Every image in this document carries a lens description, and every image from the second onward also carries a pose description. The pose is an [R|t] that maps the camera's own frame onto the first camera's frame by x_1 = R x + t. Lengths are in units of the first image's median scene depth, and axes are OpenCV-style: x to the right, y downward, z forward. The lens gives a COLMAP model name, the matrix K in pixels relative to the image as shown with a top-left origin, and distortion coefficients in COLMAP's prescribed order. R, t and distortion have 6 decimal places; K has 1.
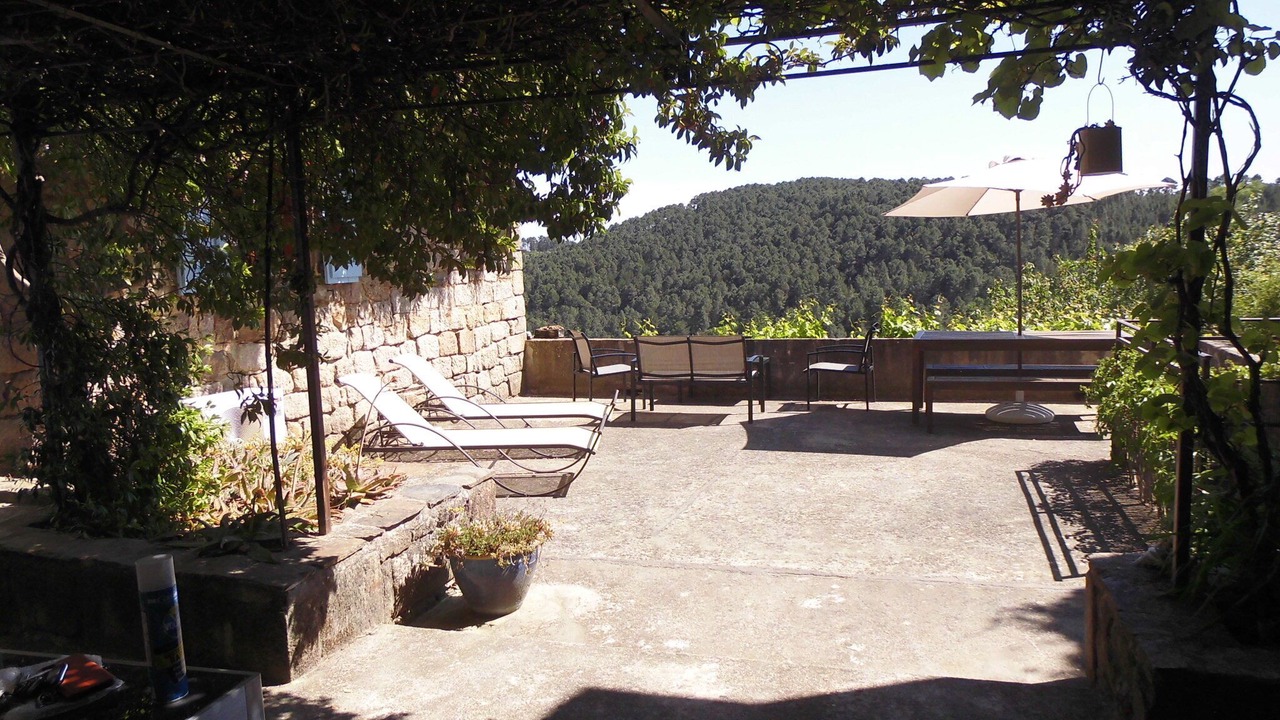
lens RADIAL K [[939.0, 0, 640.0], [0, 939.0, 360.0], [0, 0, 1]] dist [-0.010303, 0.000755]
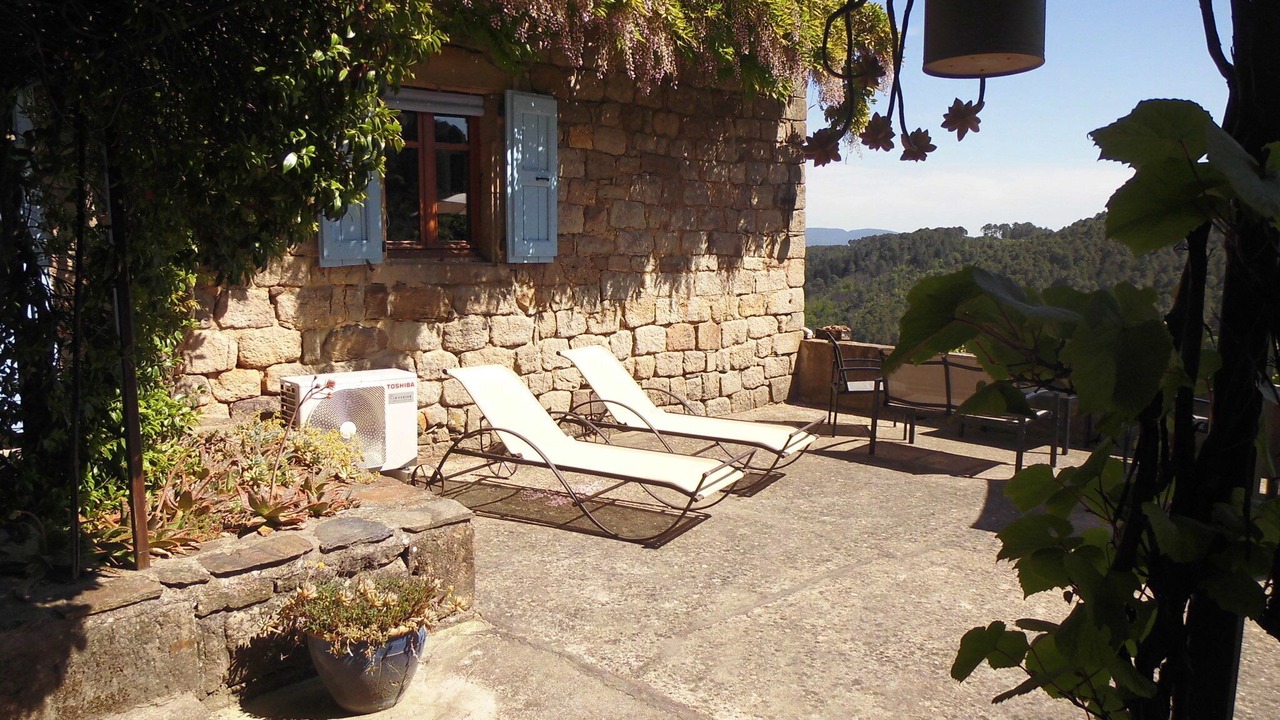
lens RADIAL K [[939.0, 0, 640.0], [0, 939.0, 360.0], [0, 0, 1]] dist [-0.010303, 0.000755]
pose [[0.885387, 0.098485, -0.454302, 0.200868], [-0.090029, 0.995125, 0.040269, -0.033992], [0.456053, 0.005246, 0.889937, 0.233908]]
